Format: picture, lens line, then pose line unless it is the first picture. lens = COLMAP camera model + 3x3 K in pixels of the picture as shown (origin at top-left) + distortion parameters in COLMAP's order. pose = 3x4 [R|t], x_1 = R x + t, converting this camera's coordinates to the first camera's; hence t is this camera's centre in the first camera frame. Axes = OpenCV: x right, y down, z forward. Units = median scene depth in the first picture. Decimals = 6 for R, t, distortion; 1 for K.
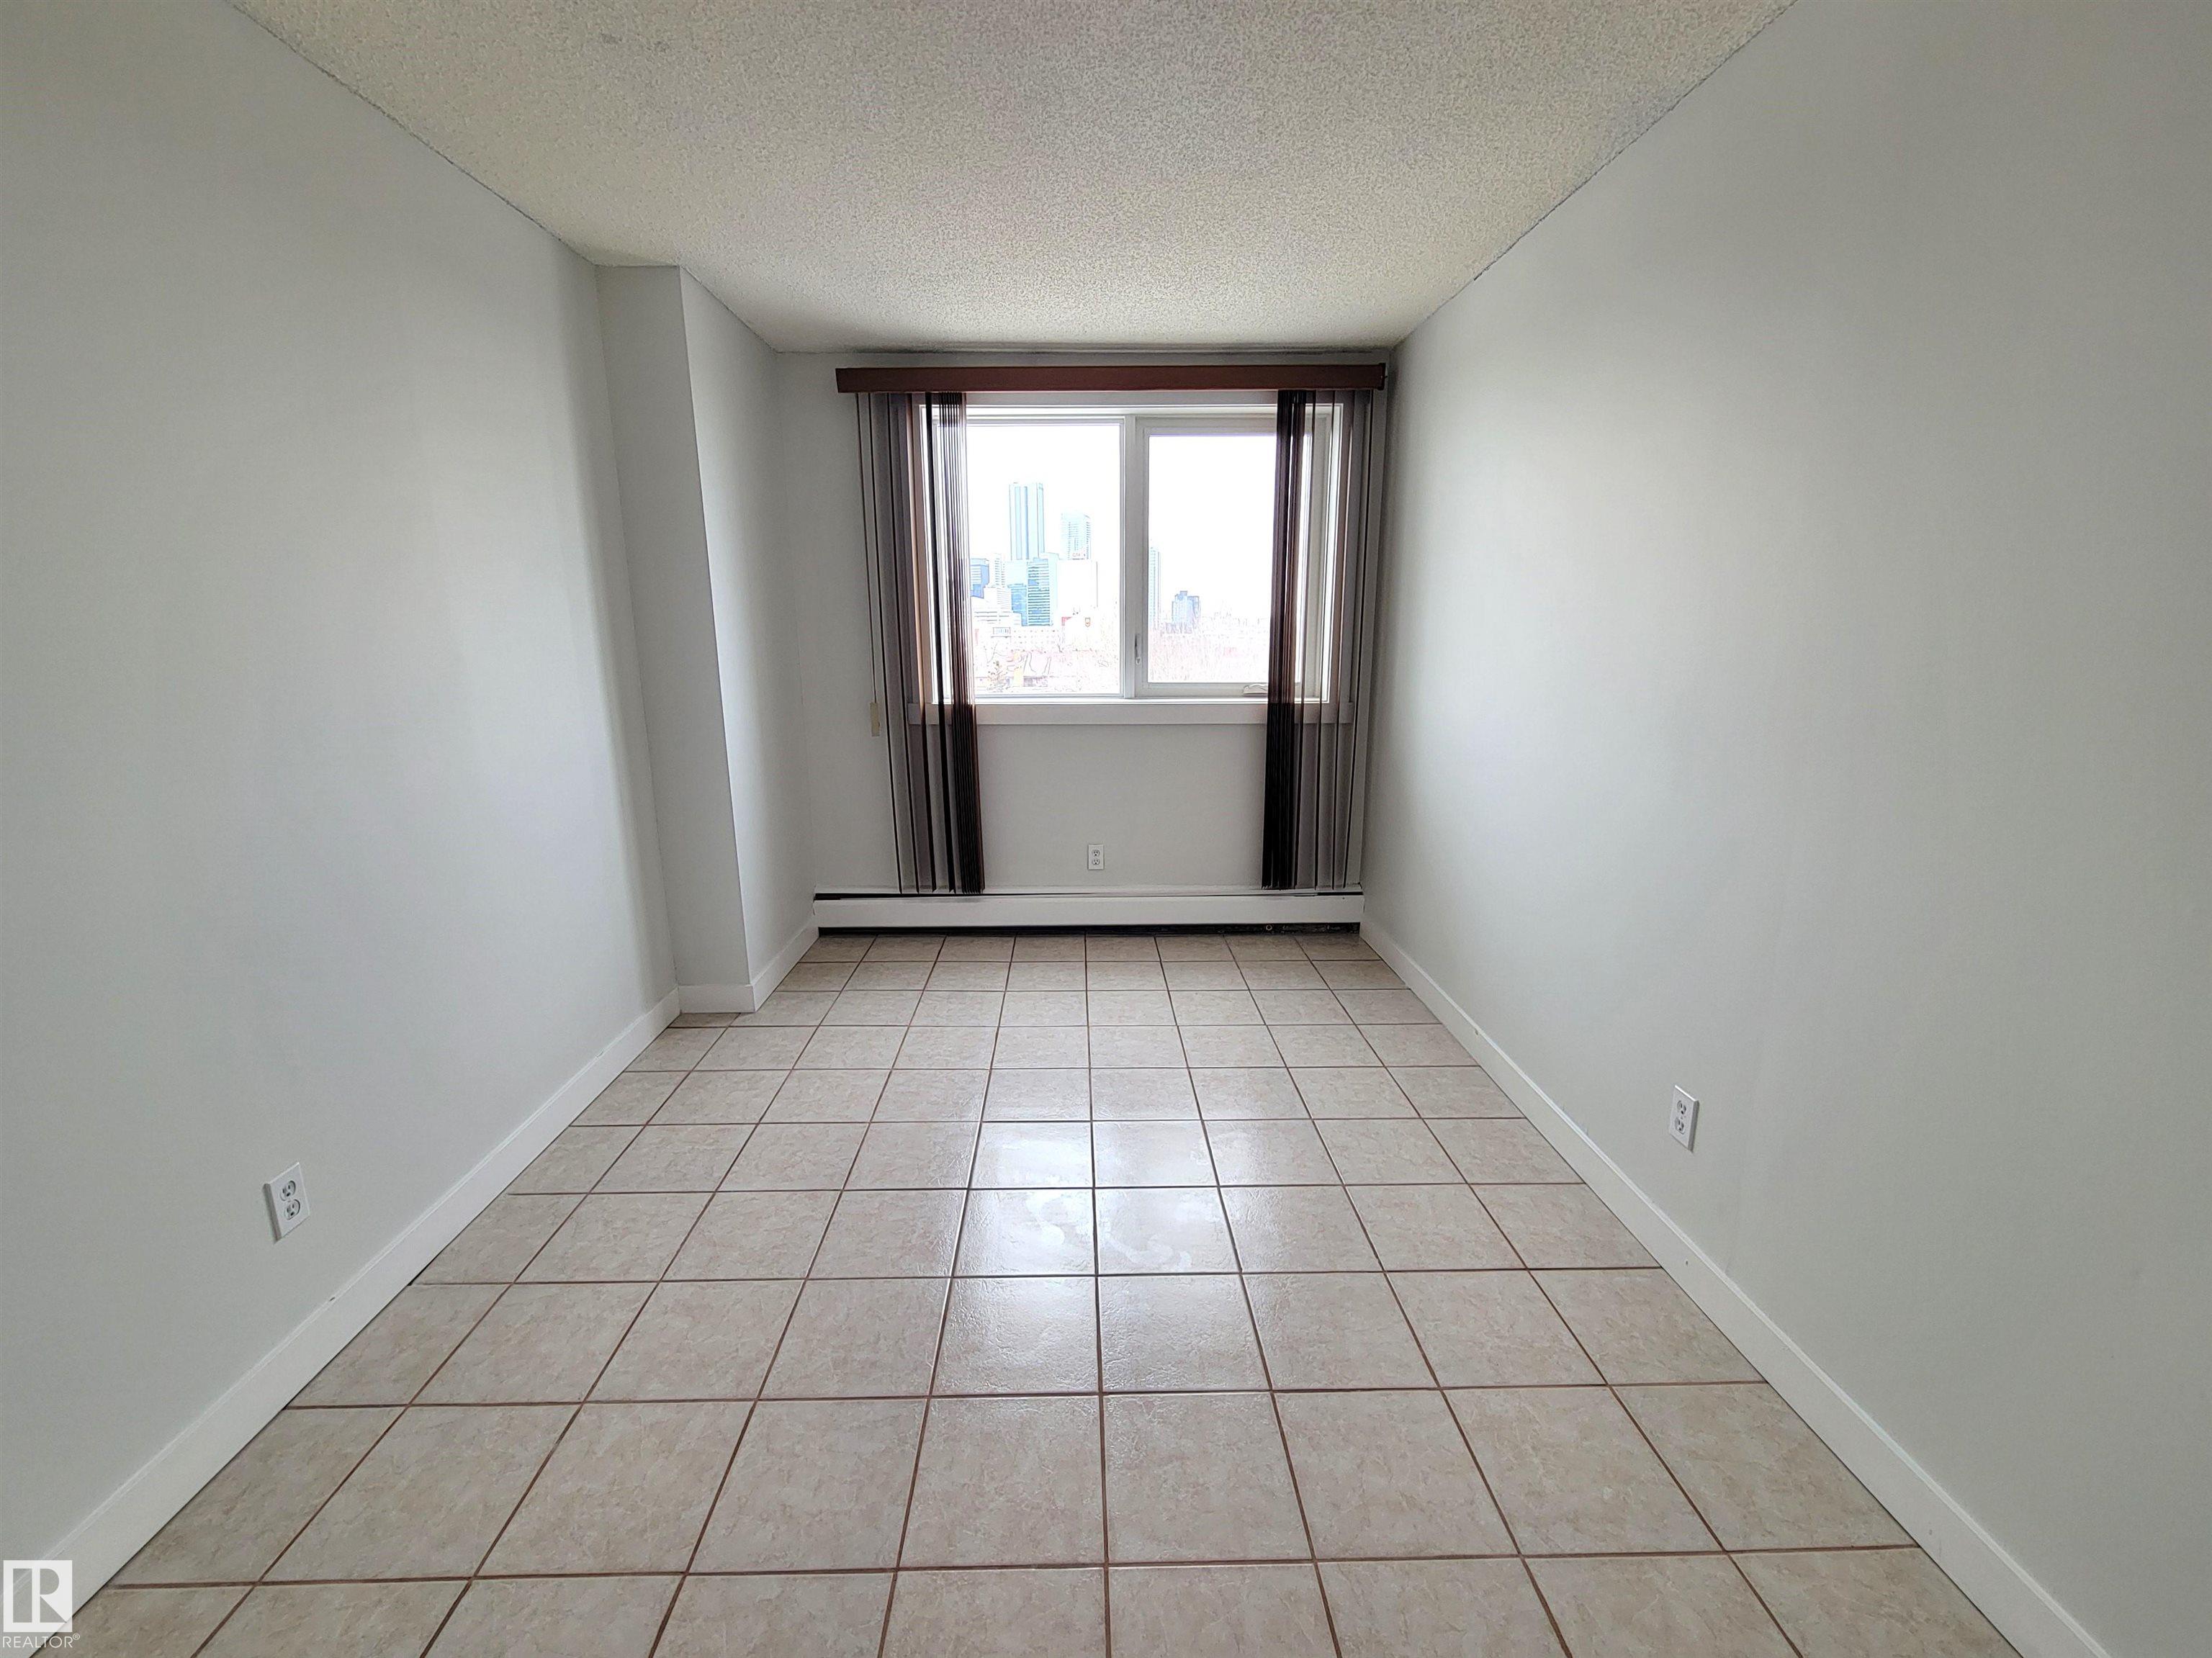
lens RADIAL K [[908.6, 0, 1095.9], [0, 908.6, 833.3], [0, 0, 1]] dist [0.001681, -0.001466]
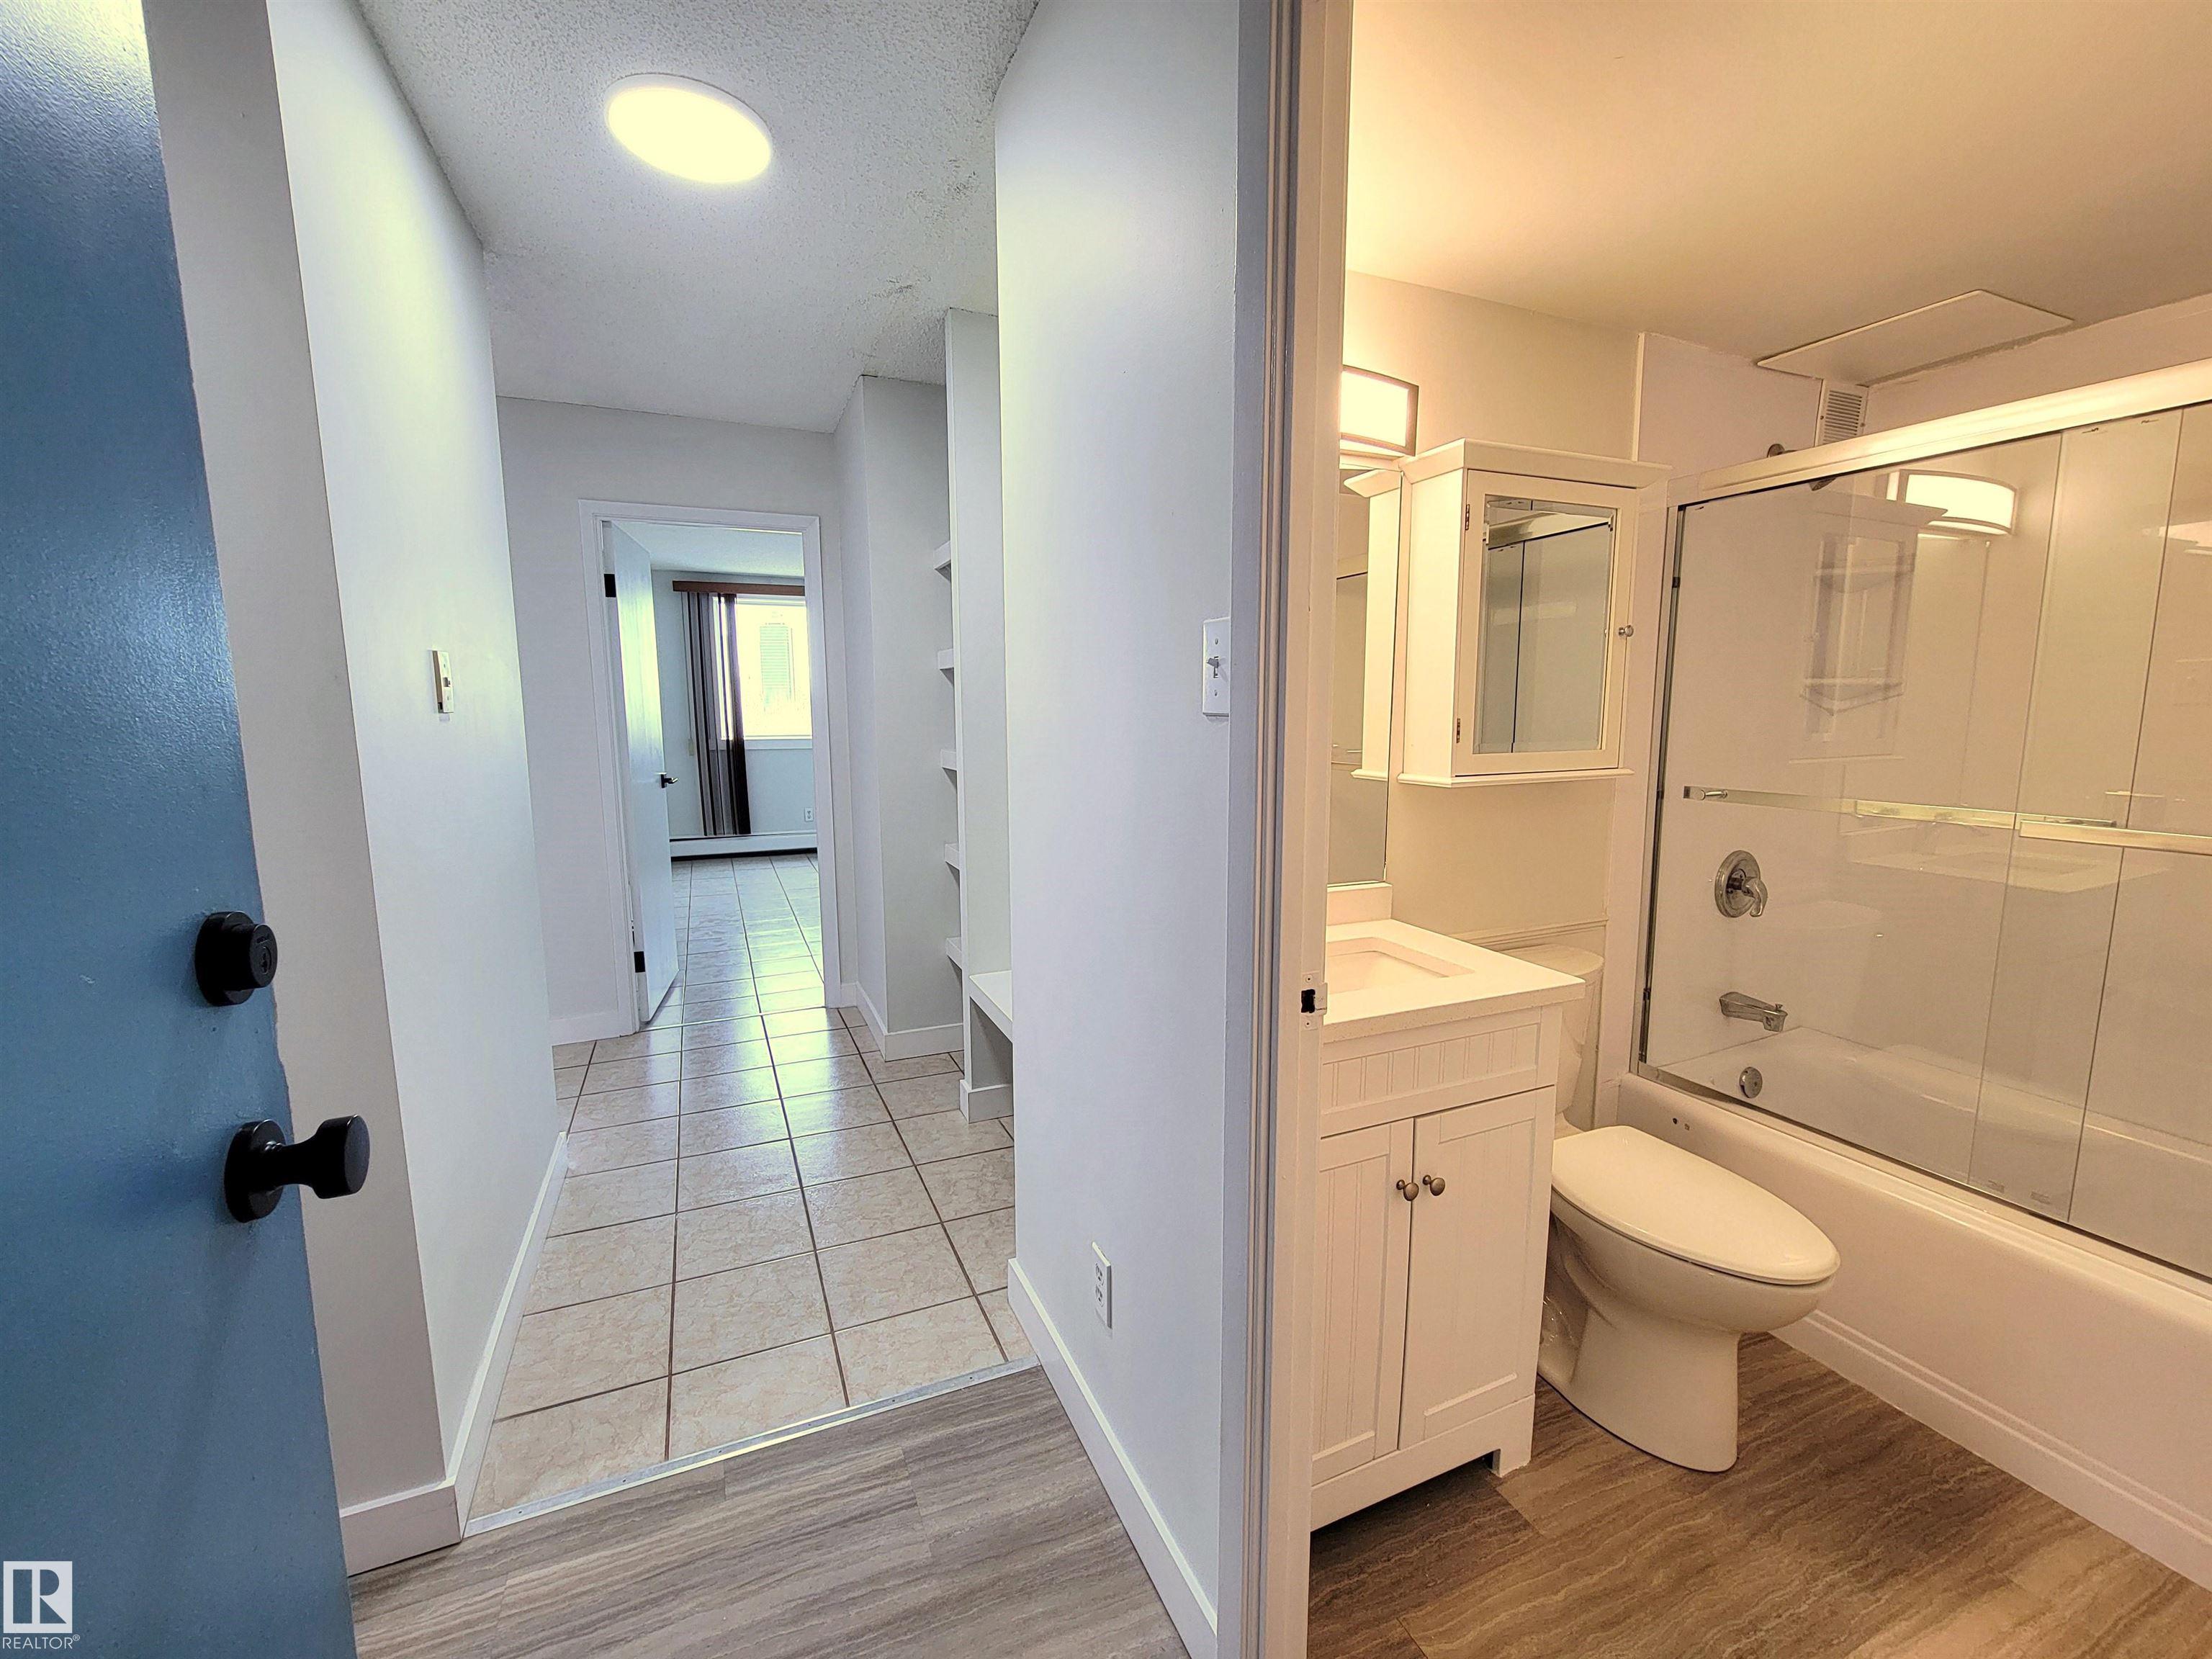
lens RADIAL K [[908.6, 0, 1091.1], [0, 908.6, 840.1], [0, 0, 1]] dist [0.001681, -0.001466]
pose [[0.927978, -0.047425, 0.369605, -0.159349], [0.074285, 0.995504, -0.058774, 0.242899], [-0.365155, 0.081997, 0.927328, -1.072001]]
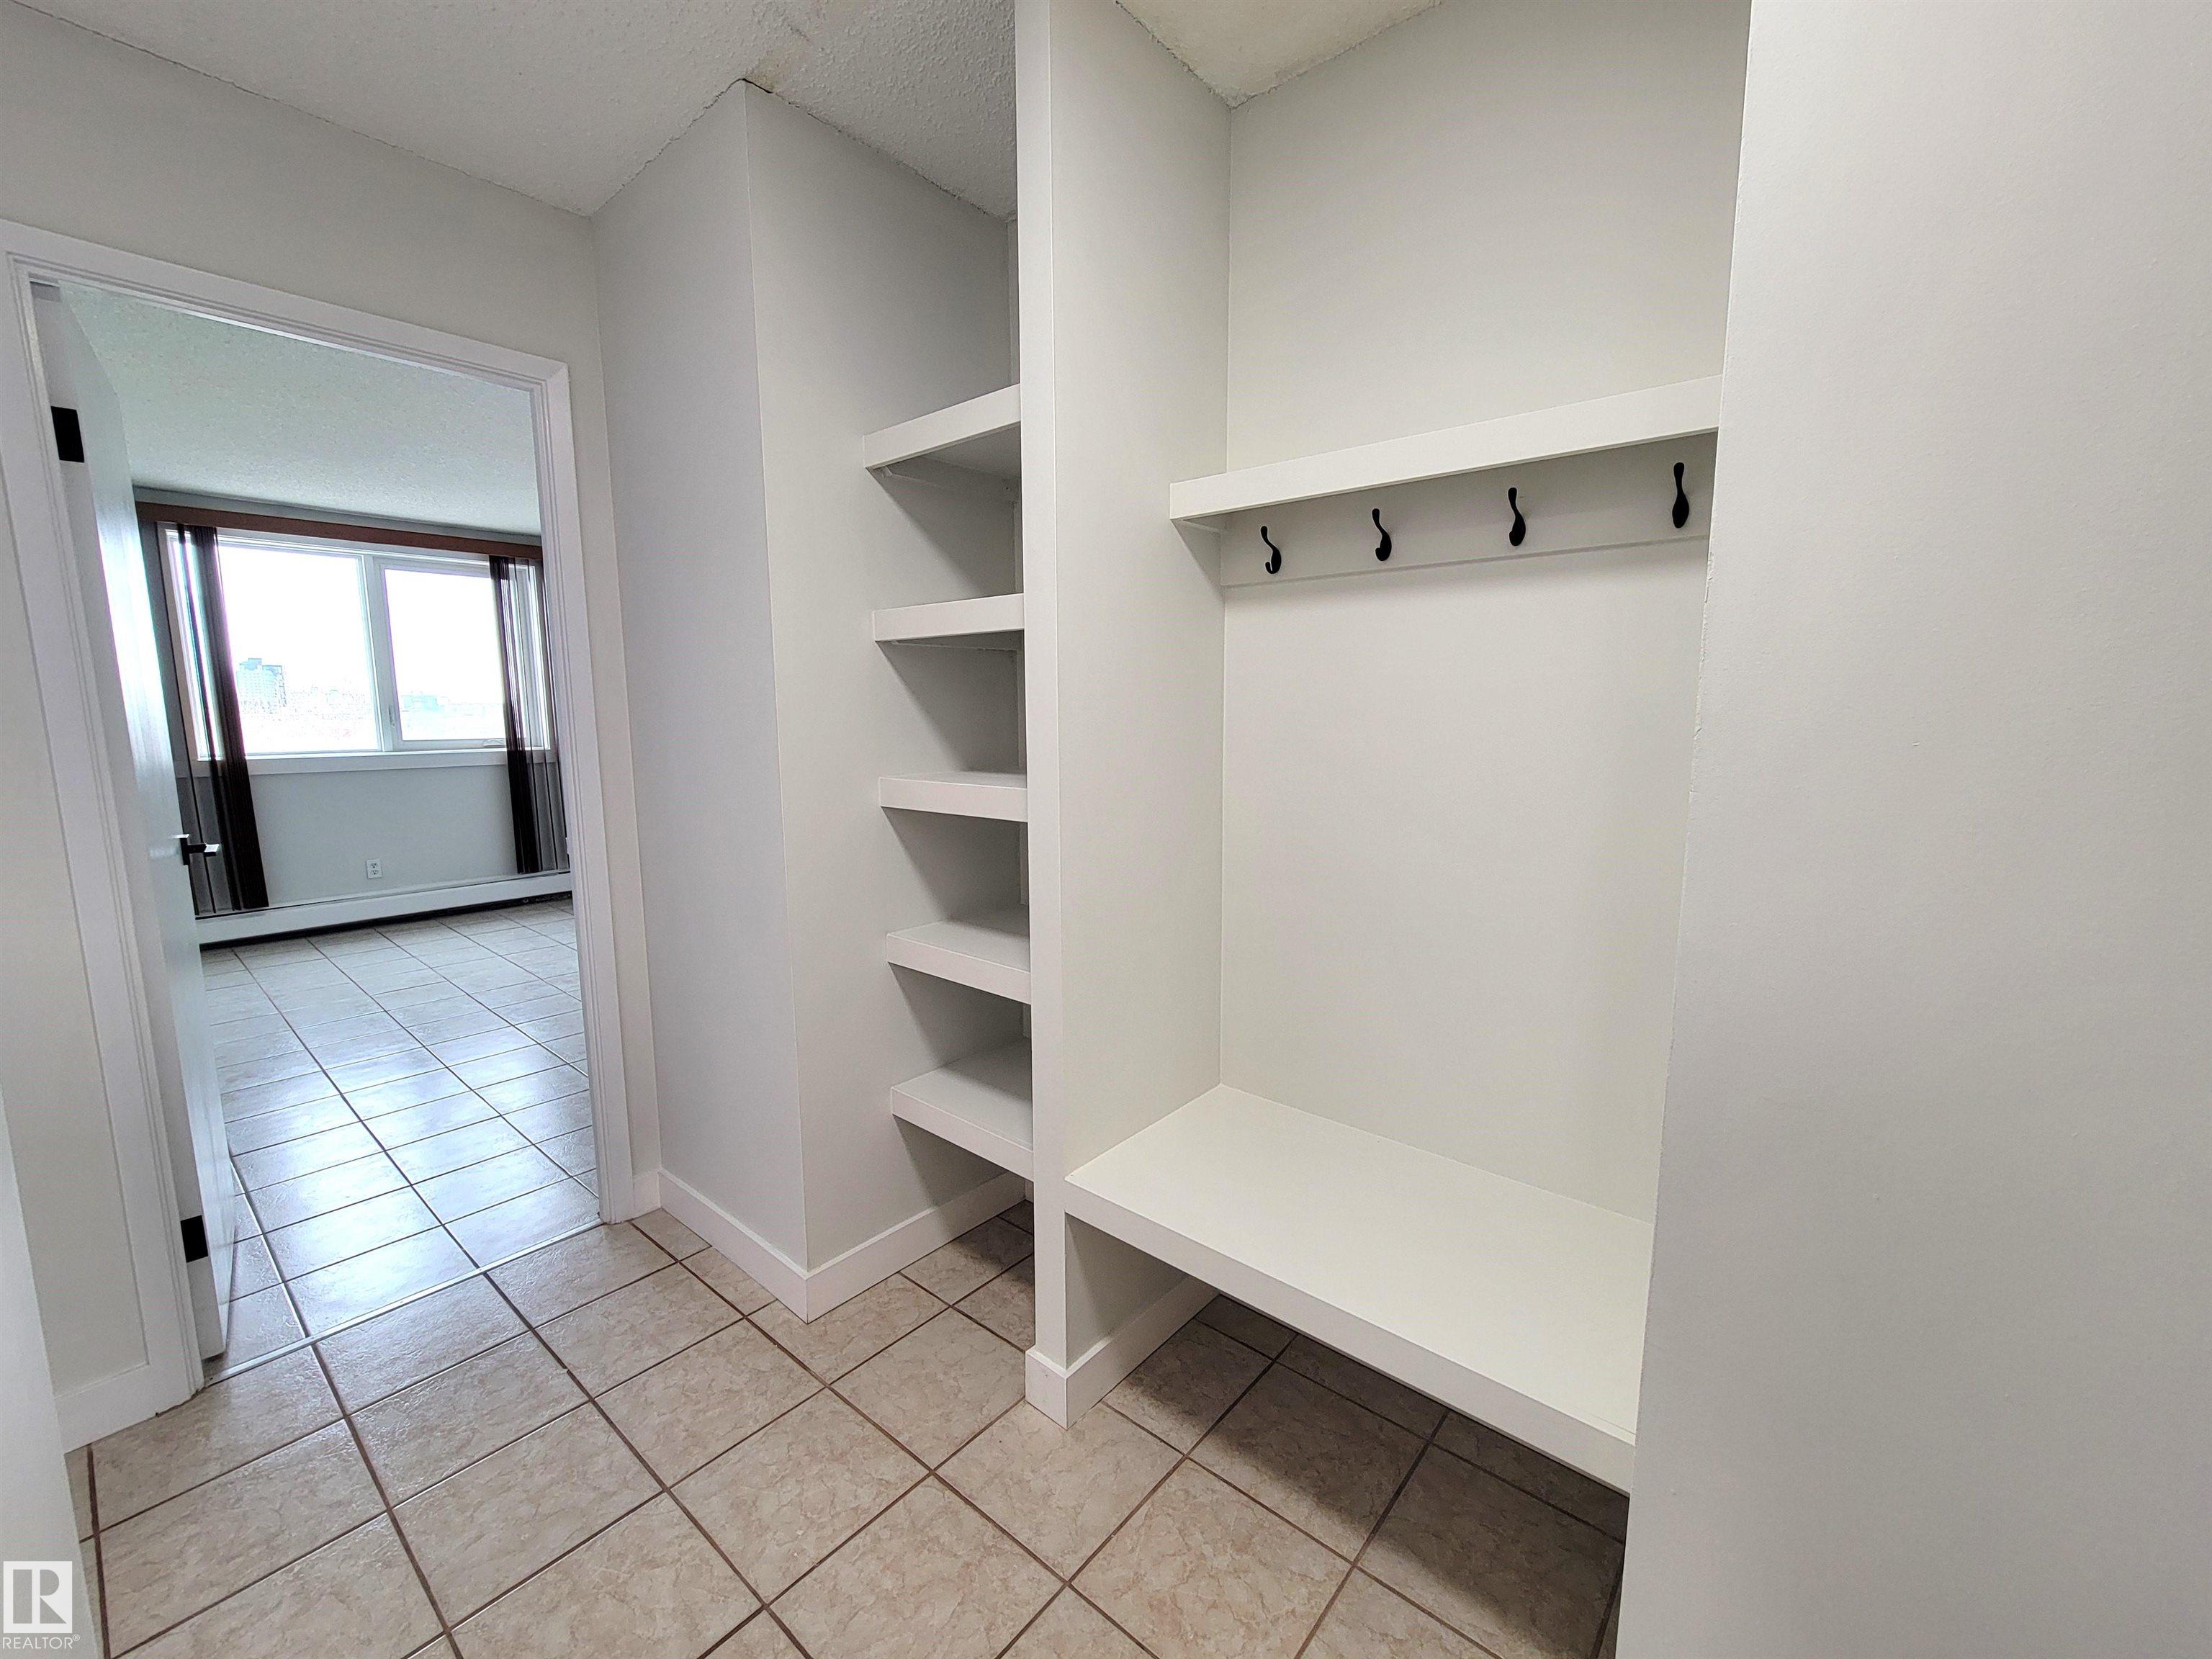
lens RADIAL K [[908.6, 0, 1091.1], [0, 908.6, 829.4], [0, 0, 1]] dist [0.001681, -0.001466]
pose [[0.671020, -0.093798, 0.735482, -0.264294], [0.158520, 0.987178, -0.018730, 0.158299], [-0.724295, 0.129157, 0.677285, -0.668720]]
